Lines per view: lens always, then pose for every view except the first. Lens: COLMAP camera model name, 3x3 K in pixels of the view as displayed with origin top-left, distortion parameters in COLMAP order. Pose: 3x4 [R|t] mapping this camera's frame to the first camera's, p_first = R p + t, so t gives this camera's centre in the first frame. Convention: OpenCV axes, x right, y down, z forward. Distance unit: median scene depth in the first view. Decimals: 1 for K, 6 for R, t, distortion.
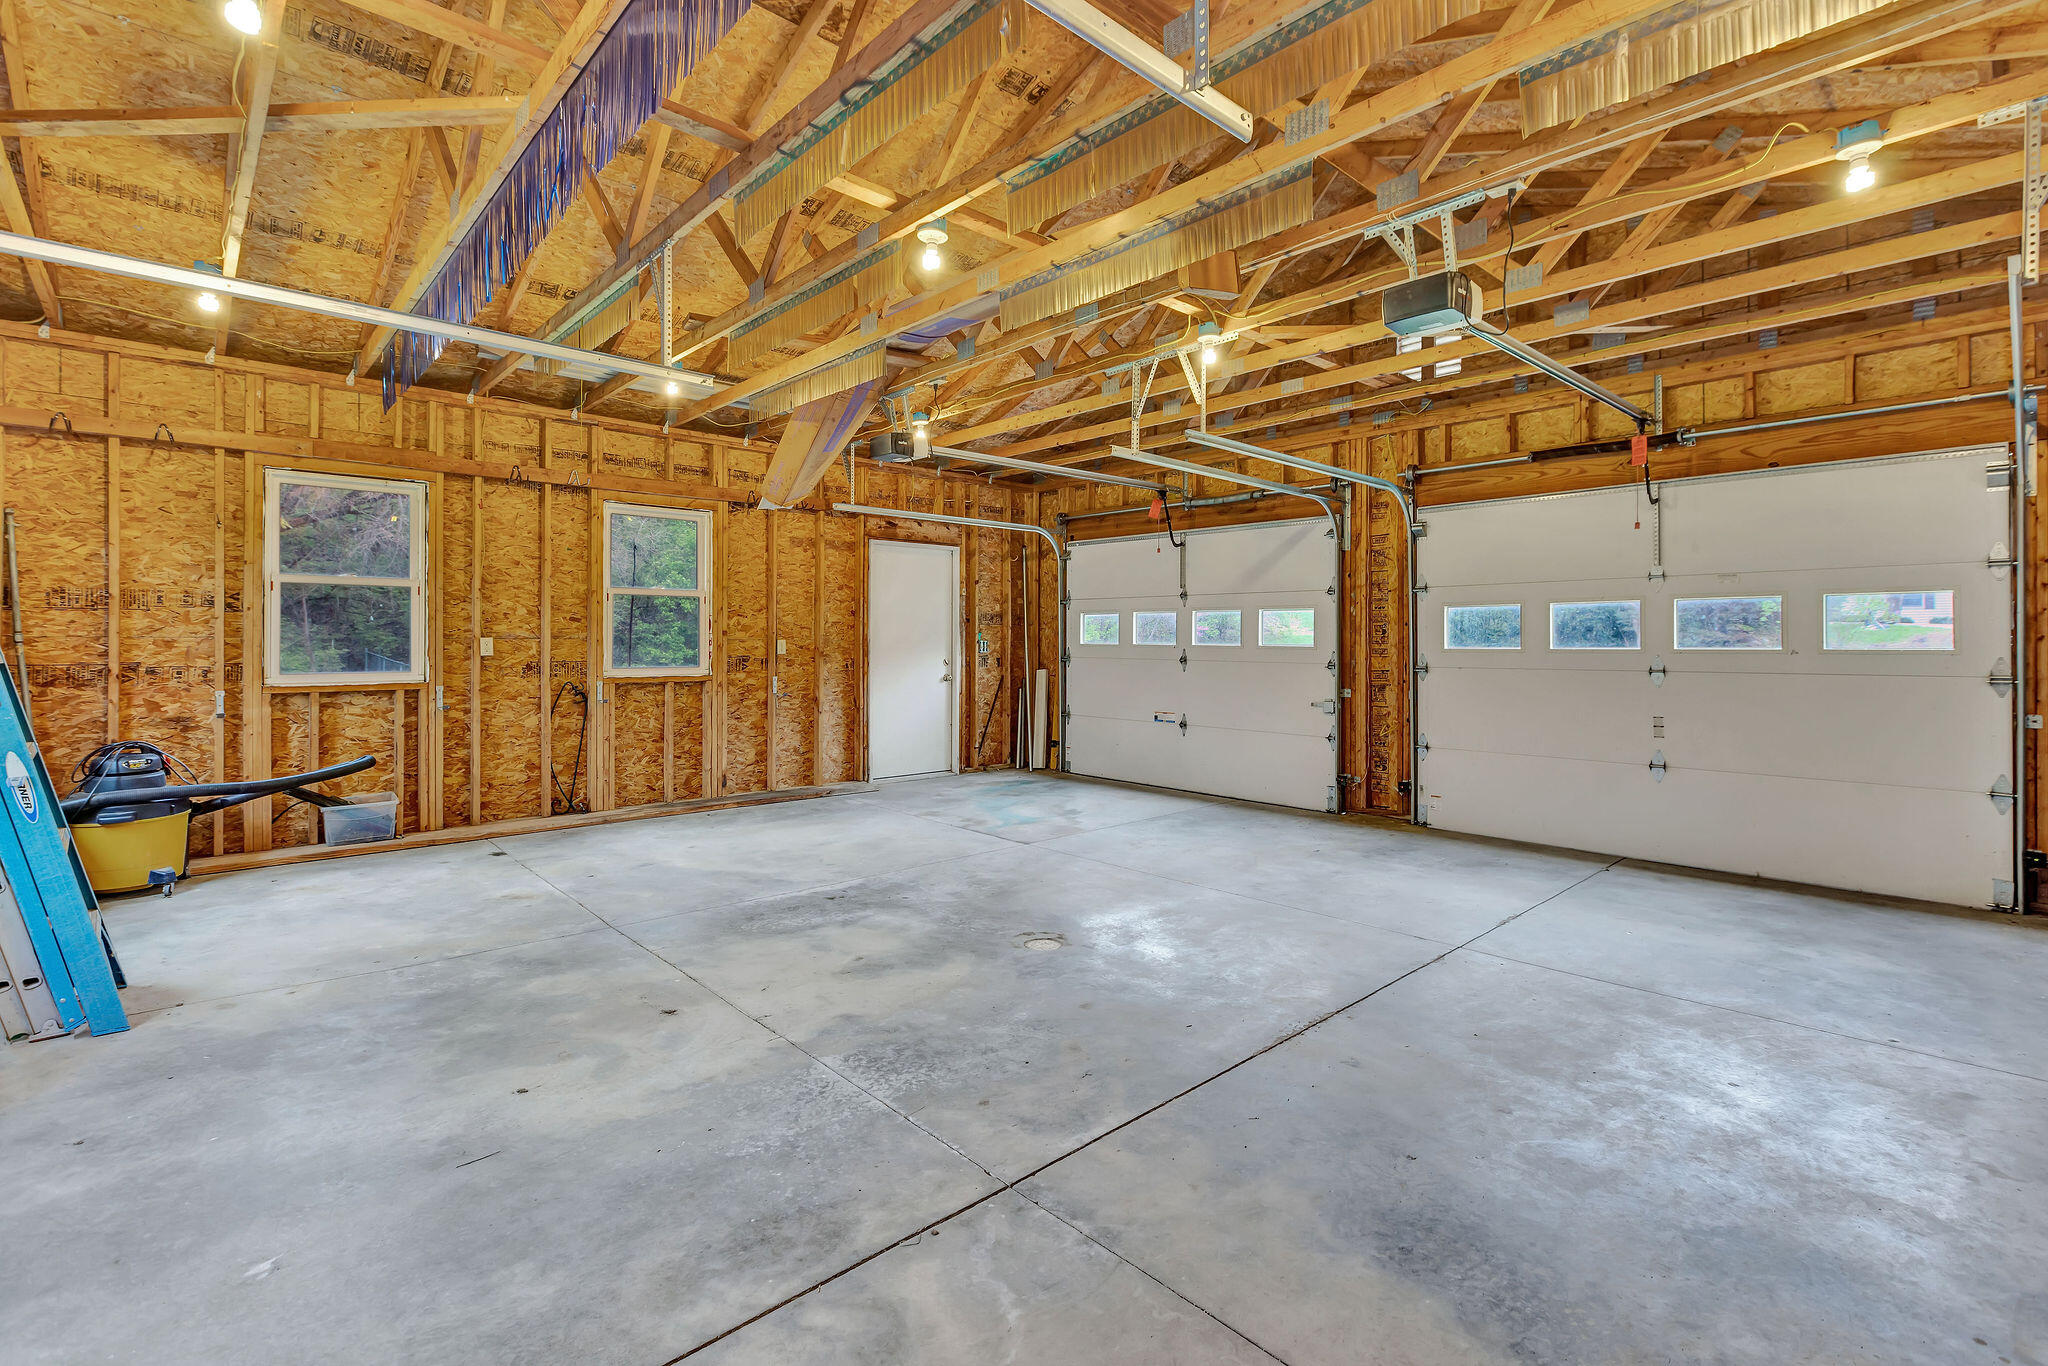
lens RADIAL K [[935.6, 0, 1034.2], [0, 935.6, 651.4], [0, 0, 1]] dist [0.001787, -0.000917]
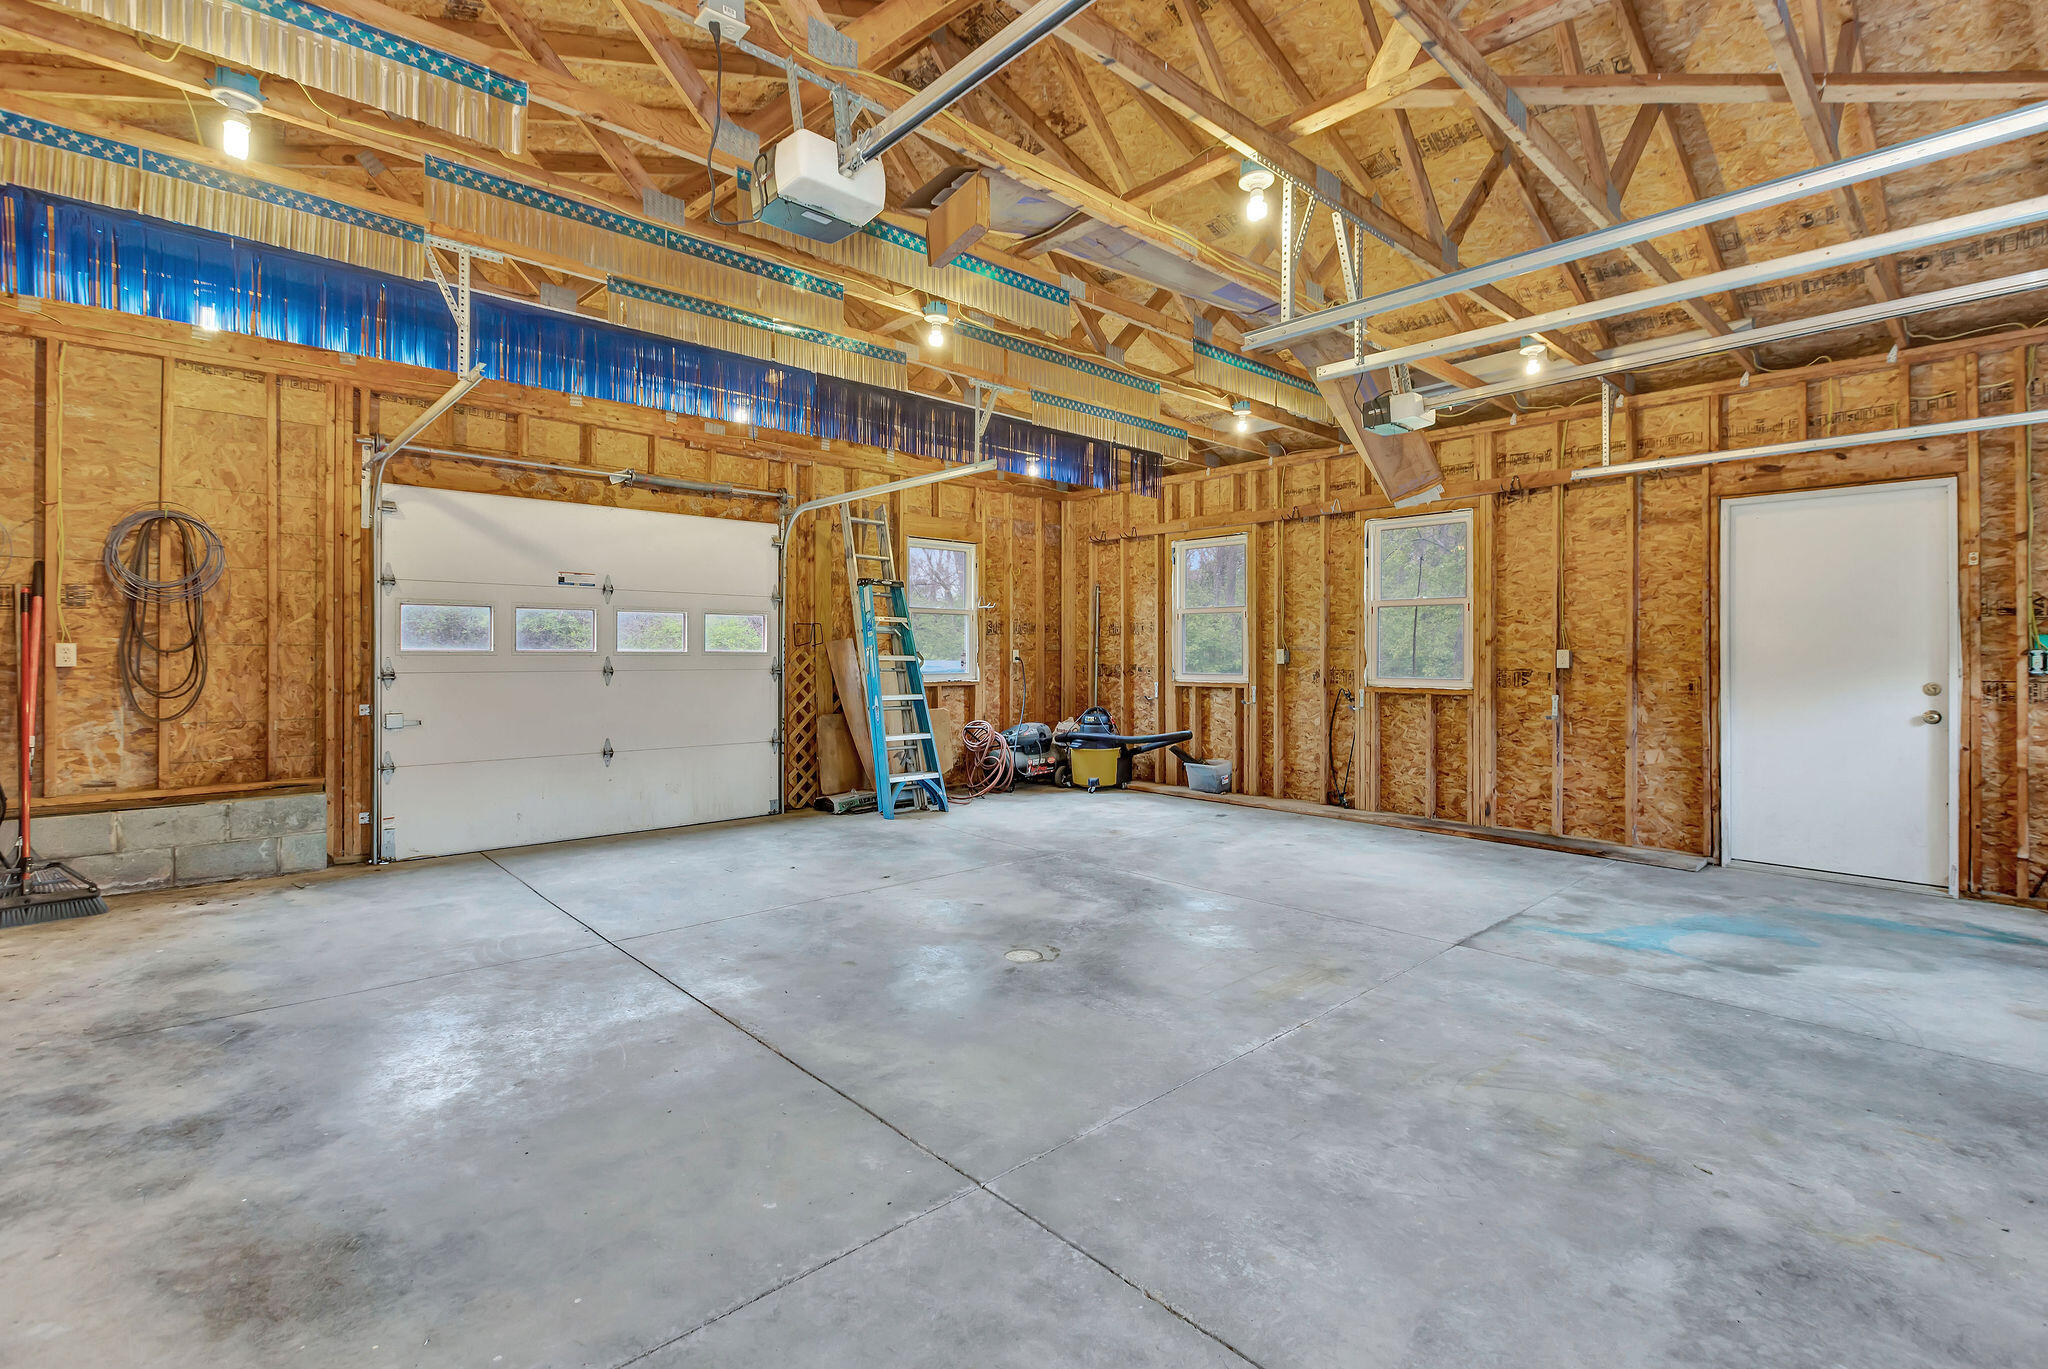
lens RADIAL K [[942.7, 0, 1030.5], [0, 942.7, 661.2], [0, 0, 1]] dist [0.000514, -0.000084]
pose [[-0.002627, 0.006196, -0.999977, 0.566209], [-0.012589, 0.999901, 0.006228, -0.002160], [0.999917, 0.012605, -0.002549, 0.567681]]
